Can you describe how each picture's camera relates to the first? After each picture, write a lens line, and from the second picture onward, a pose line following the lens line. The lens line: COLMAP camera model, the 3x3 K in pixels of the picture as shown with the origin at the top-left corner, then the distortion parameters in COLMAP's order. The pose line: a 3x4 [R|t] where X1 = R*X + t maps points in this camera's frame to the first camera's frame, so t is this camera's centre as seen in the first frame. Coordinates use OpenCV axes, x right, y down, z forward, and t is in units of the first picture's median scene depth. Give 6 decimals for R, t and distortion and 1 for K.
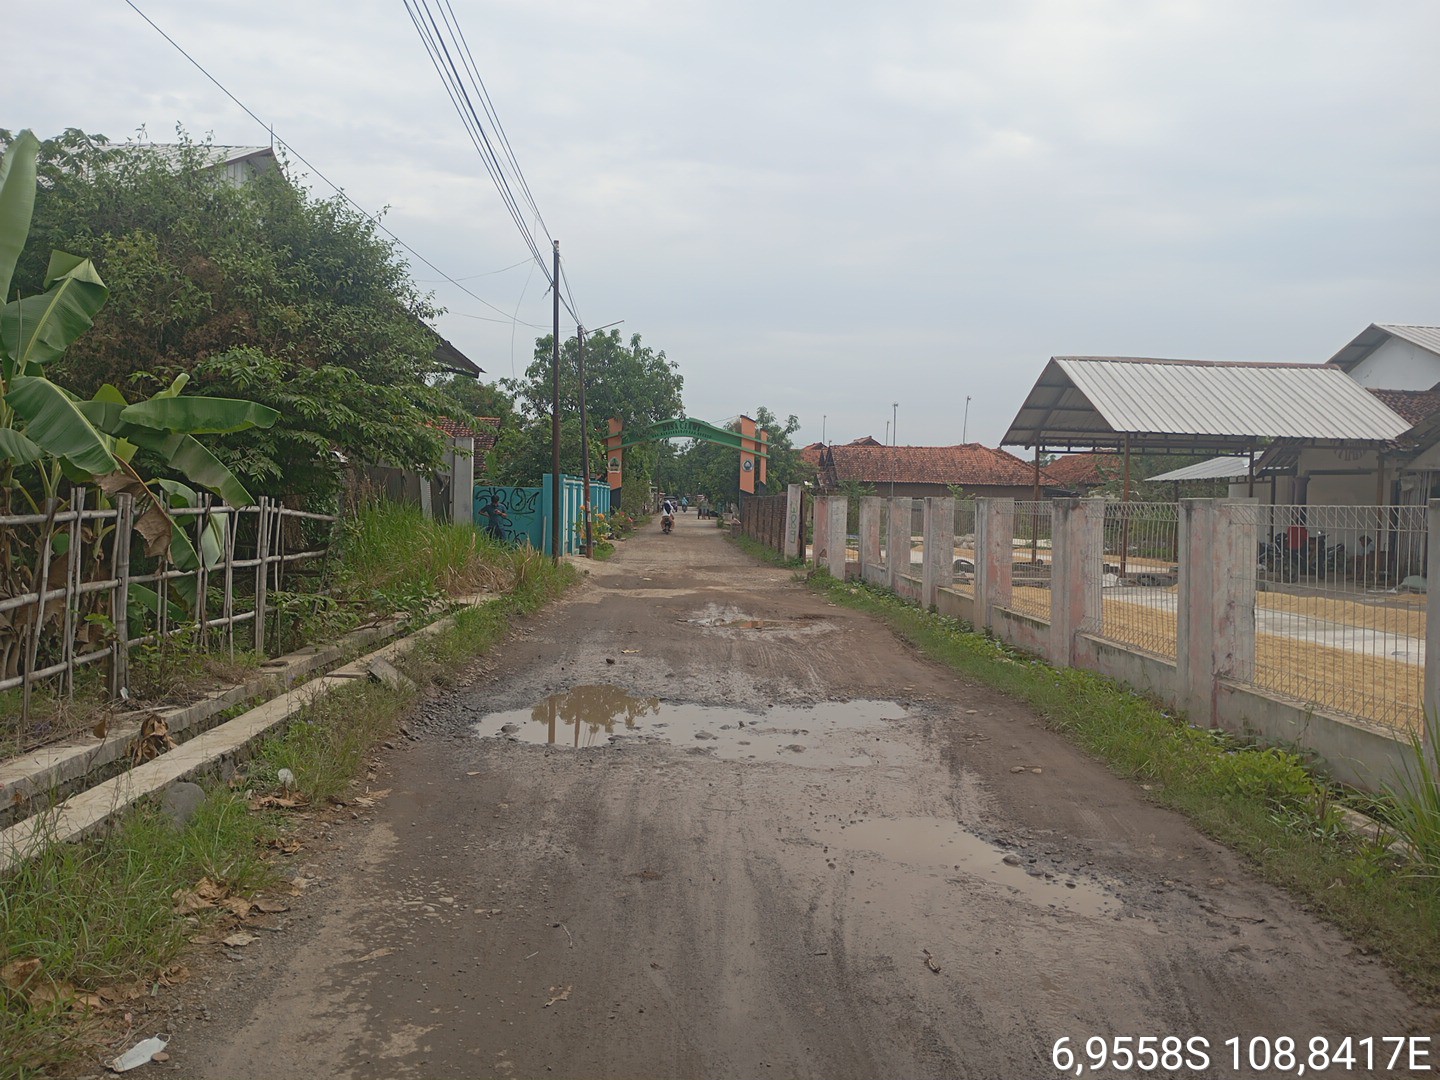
lens RADIAL K [[1183.9, 0, 713.7], [0, 1183.9, 536.5], [0, 0, 1]] dist [0.060449, -0.069563]
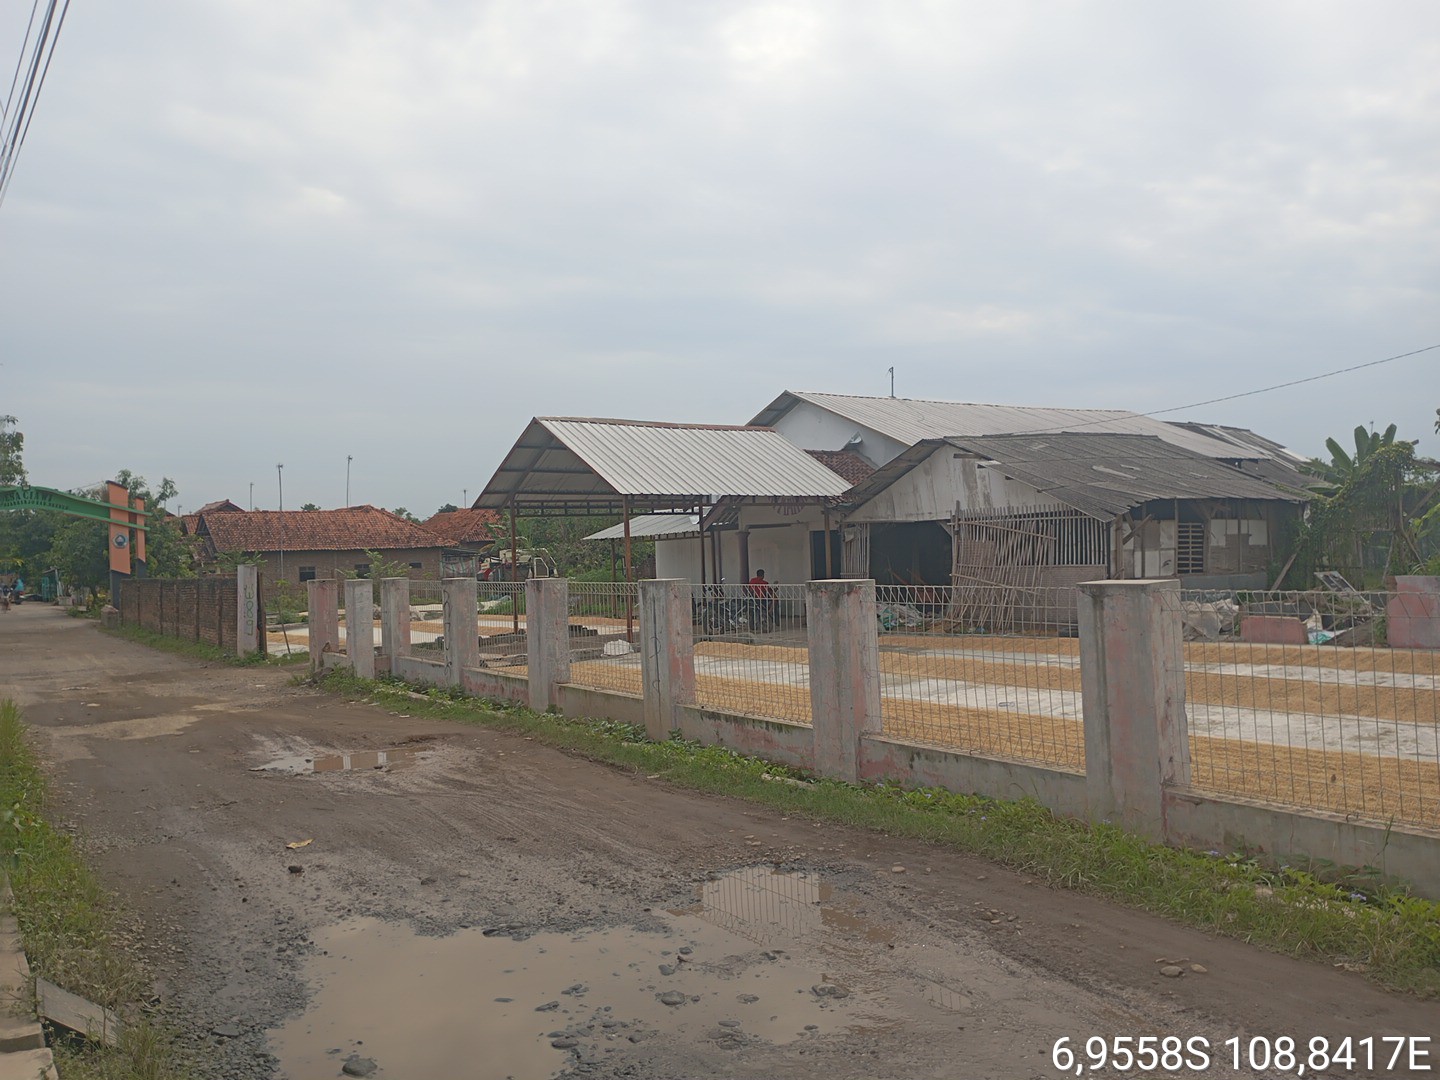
lens RADIAL K [[1183.9, 0, 717.9], [0, 1183.9, 546.2], [0, 0, 1]] dist [0.060449, -0.069563]
pose [[0.854727, -0.048050, 0.516849, -0.082951], [0.068638, 0.997425, -0.020780, -0.017020], [-0.514520, 0.053237, 0.855824, 0.110992]]
